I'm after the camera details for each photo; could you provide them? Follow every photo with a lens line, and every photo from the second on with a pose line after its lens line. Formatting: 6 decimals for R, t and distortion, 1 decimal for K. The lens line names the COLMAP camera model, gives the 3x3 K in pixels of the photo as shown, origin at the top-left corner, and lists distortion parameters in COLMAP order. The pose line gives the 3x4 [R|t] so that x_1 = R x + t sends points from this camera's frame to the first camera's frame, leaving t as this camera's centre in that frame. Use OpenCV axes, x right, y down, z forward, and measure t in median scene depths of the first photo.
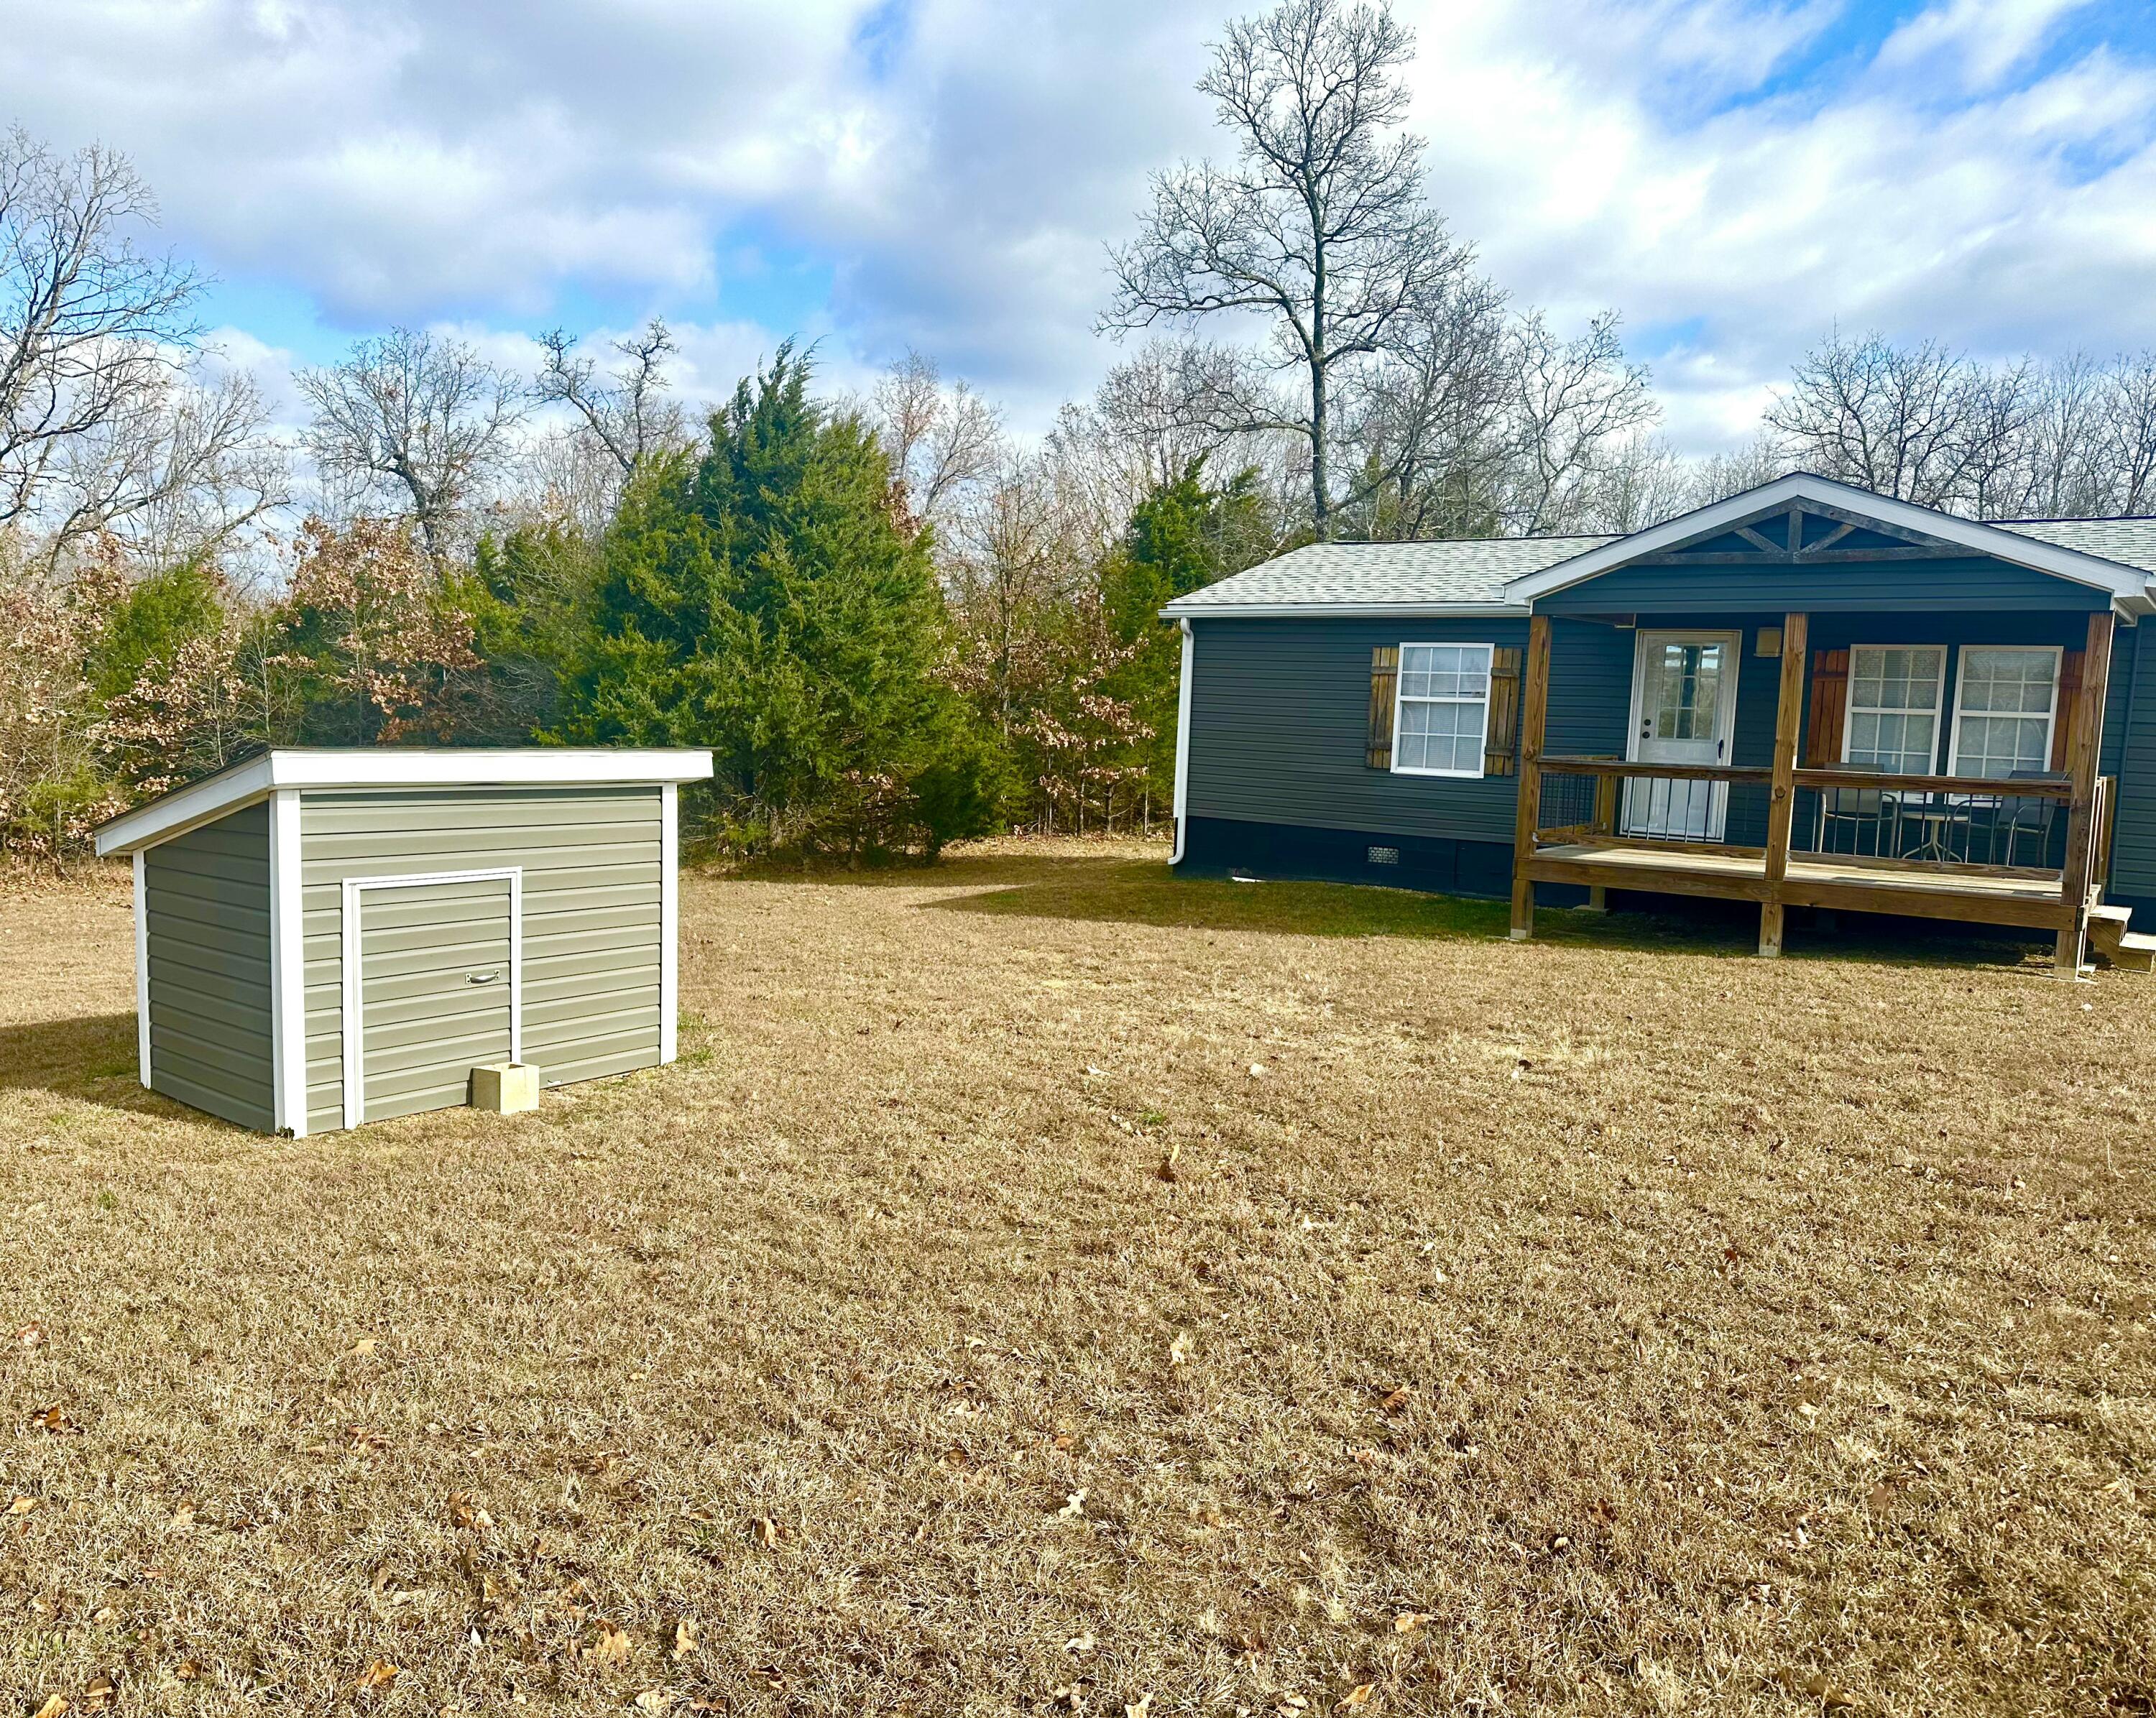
lens RADIAL K [[1621.2, 0, 938.0], [0, 1621.2, 881.7], [0, 0, 1]] dist [0.066614, -0.123768]
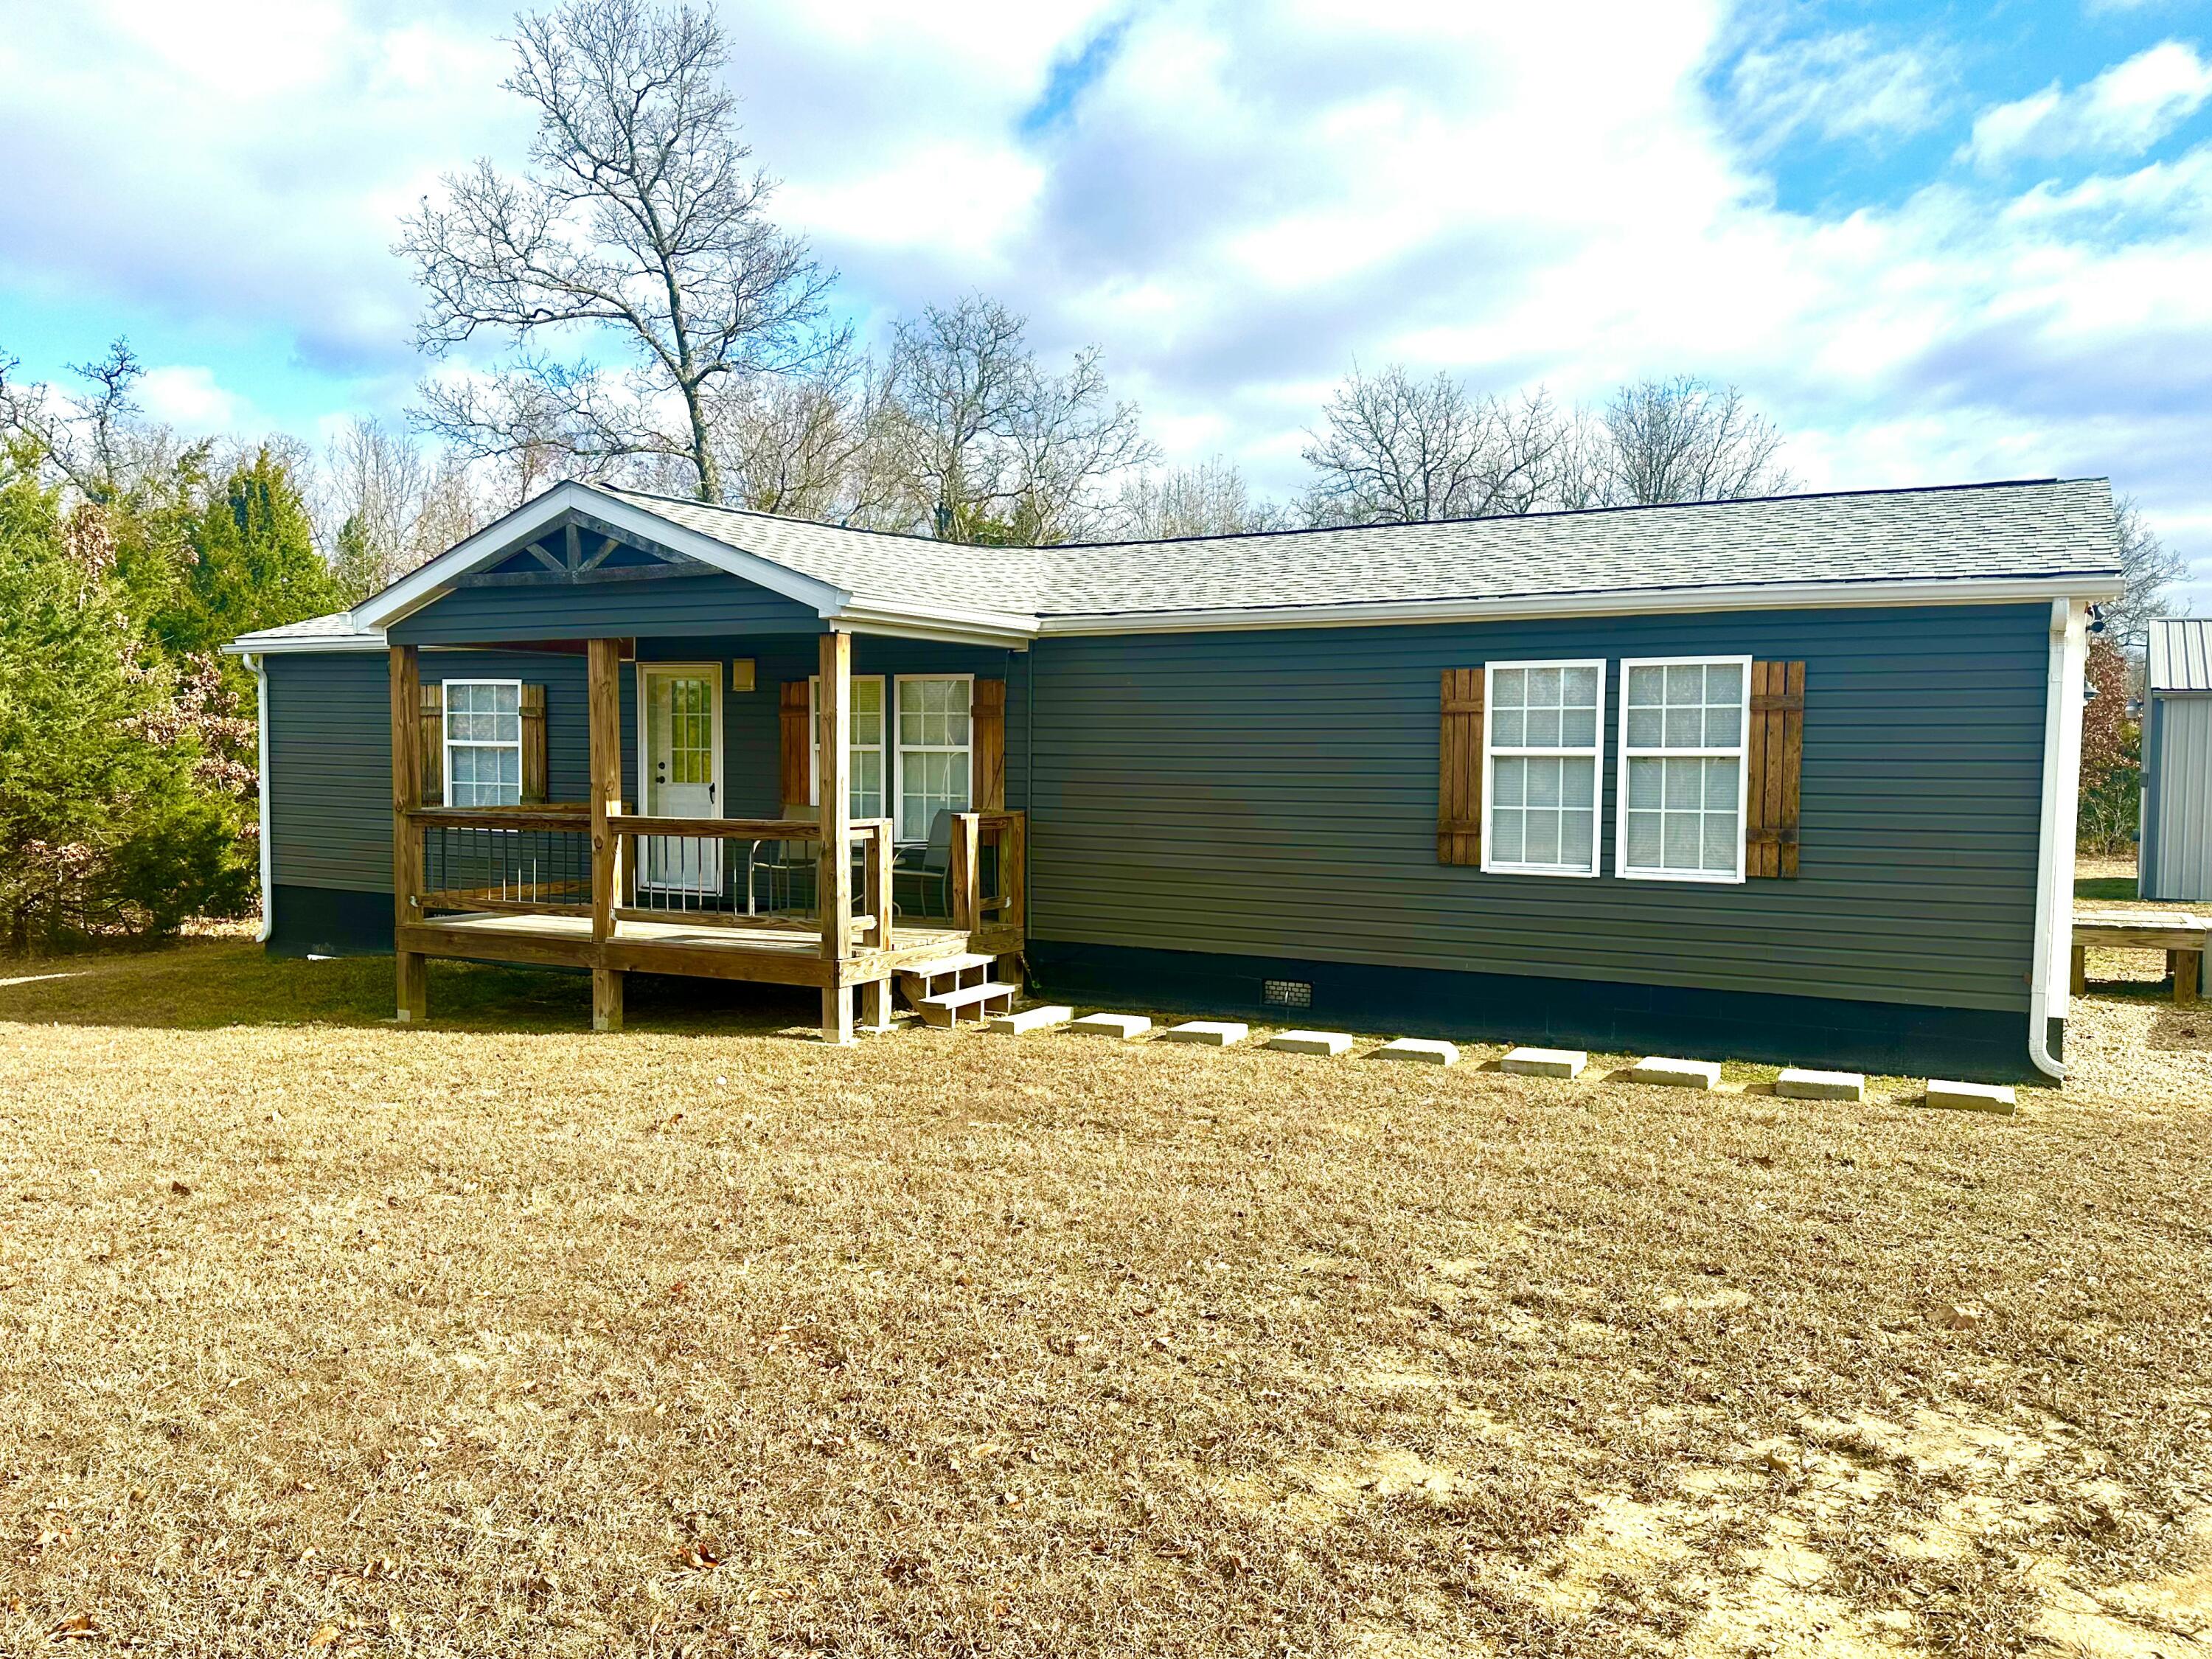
lens RADIAL K [[1670.1, 0, 1106.0], [0, 1670.1, 829.5], [0, 0, 1]] dist [0.100478, -0.002960]
pose [[0.985874, -0.029618, 0.164847, 0.555573], [0.039874, 0.997446, -0.059258, 0.002555], [-0.162671, 0.064994, 0.984537, 0.054714]]
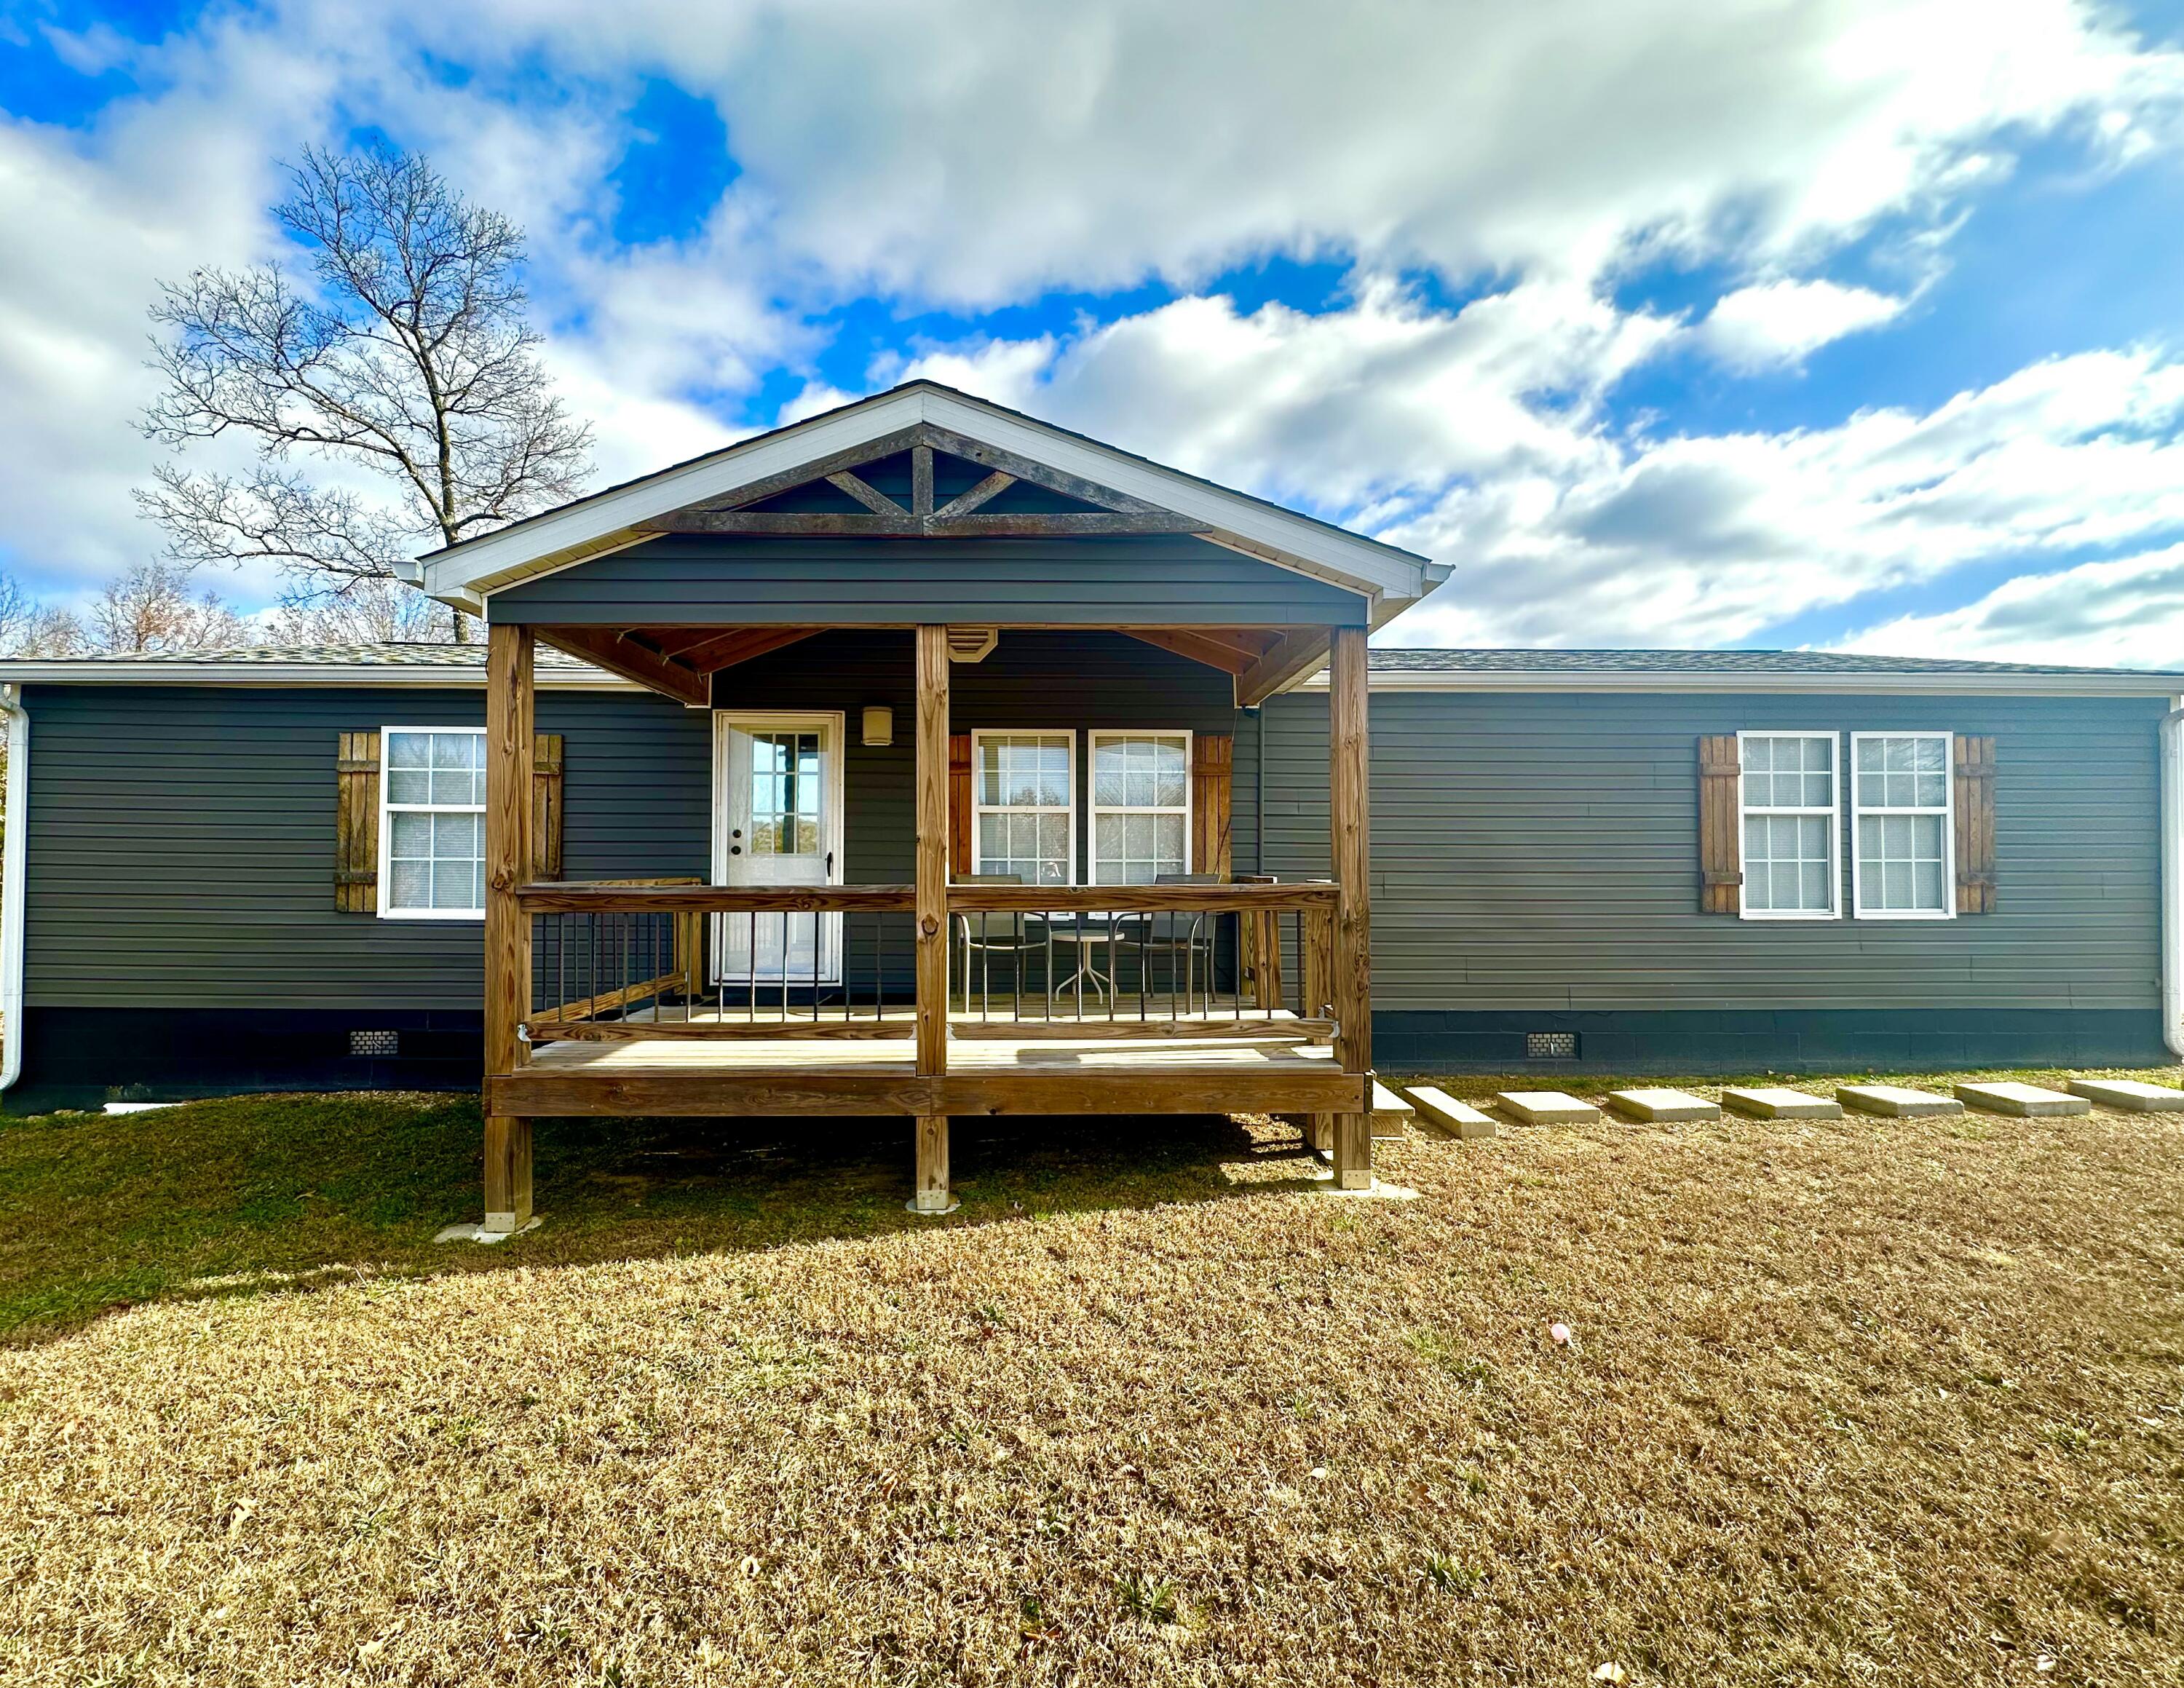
lens RADIAL K [[879.2, 0, 1039.8], [0, 879.2, 842.4], [0, 0, 1]] dist [0.005943, -0.000052]
pose [[0.773967, -0.012329, 0.633106, 0.301909], [0.093191, 0.991142, -0.094625, -0.044310], [-0.626331, 0.132236, 0.768260, 0.636623]]
